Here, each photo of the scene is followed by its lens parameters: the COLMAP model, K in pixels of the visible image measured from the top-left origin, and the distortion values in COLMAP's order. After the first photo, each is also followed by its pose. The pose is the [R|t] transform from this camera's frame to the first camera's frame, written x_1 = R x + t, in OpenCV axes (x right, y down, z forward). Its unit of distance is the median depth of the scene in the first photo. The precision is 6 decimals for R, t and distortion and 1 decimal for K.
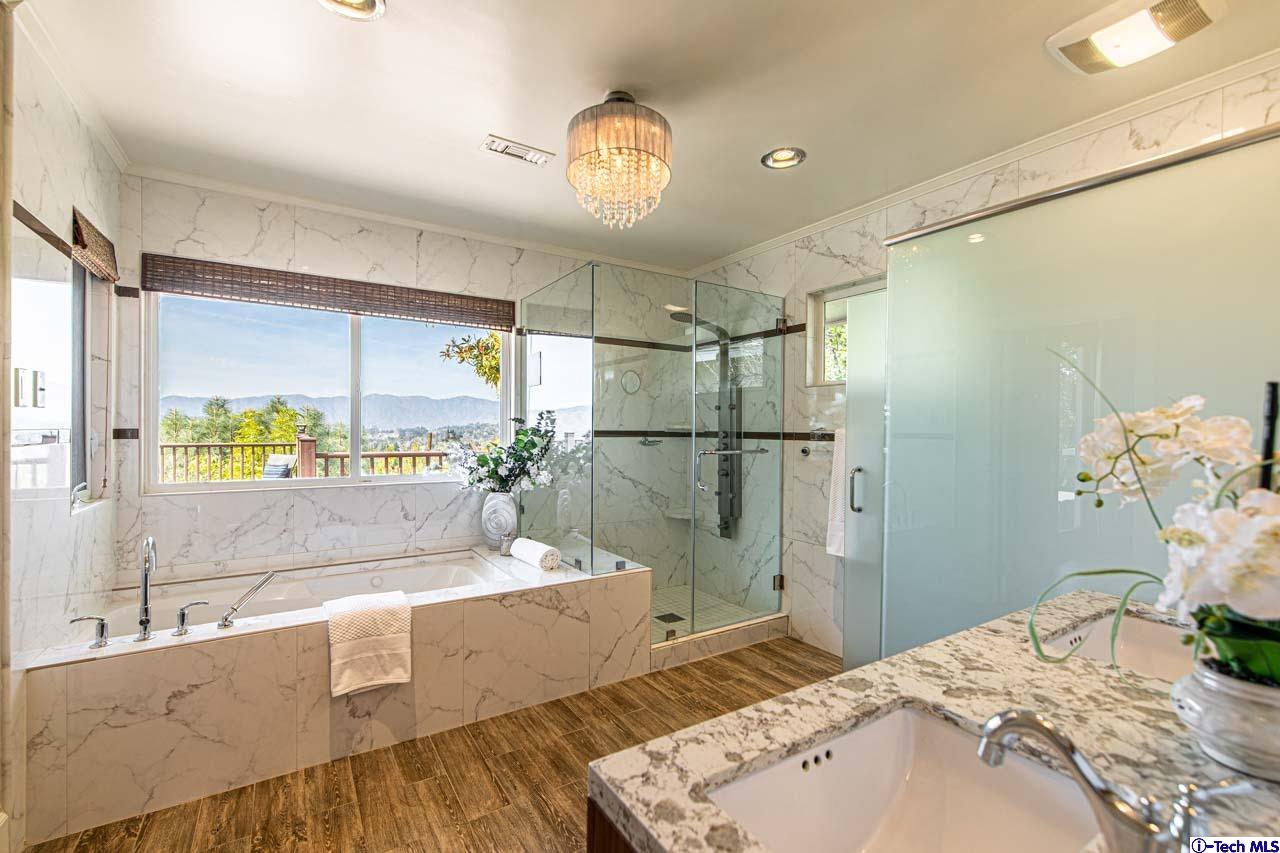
lens RADIAL K [[564.5, 0, 637.6], [0, 564.5, 427.4], [0, 0, 1]] dist [0.003656, -0.002542]
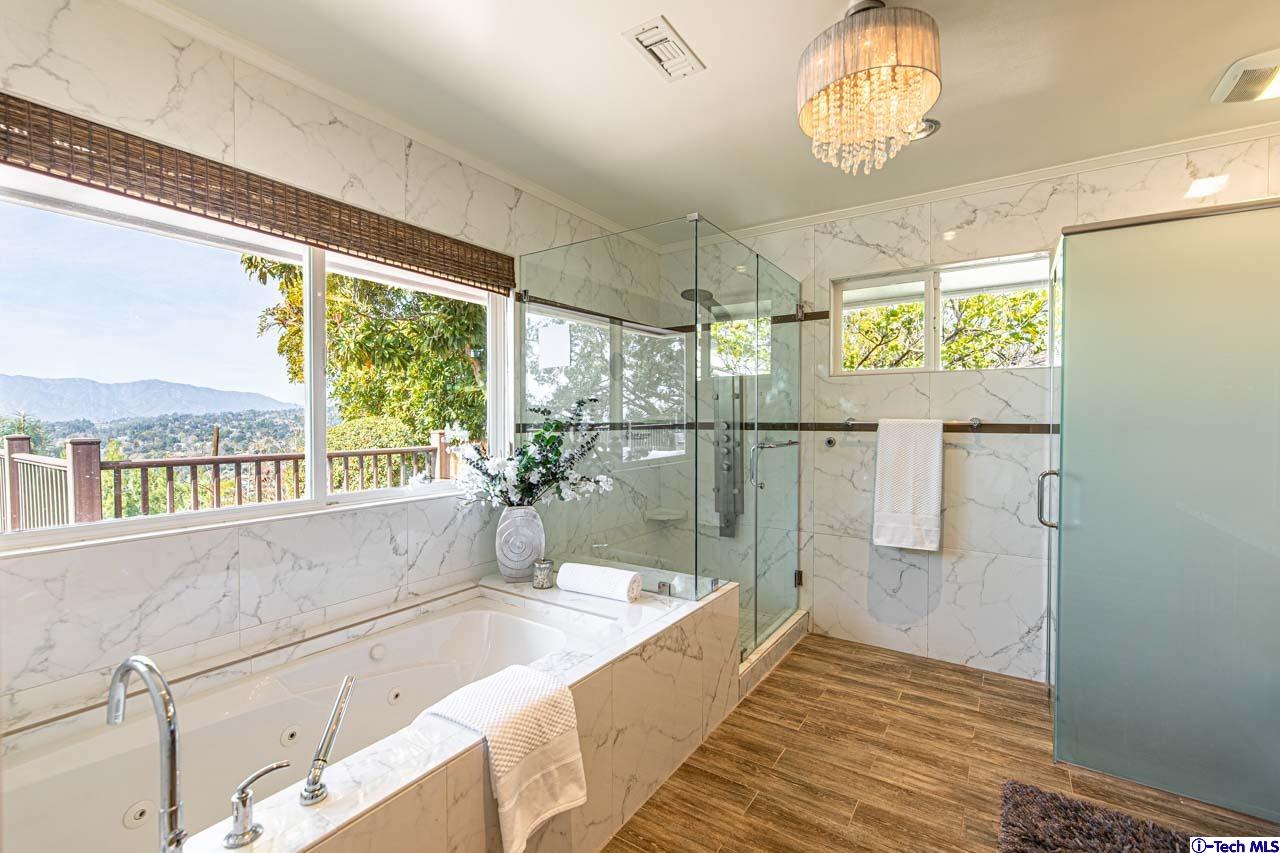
lens RADIAL K [[564.5, 0, 630.8], [0, 564.5, 424.3], [0, 0, 1]] dist [0.003656, -0.002542]
pose [[0.916825, -0.011819, 0.399115, -0.420915], [0.006721, 0.999877, 0.014169, -0.005006], [-0.399234, -0.010308, 0.916791, 0.249473]]
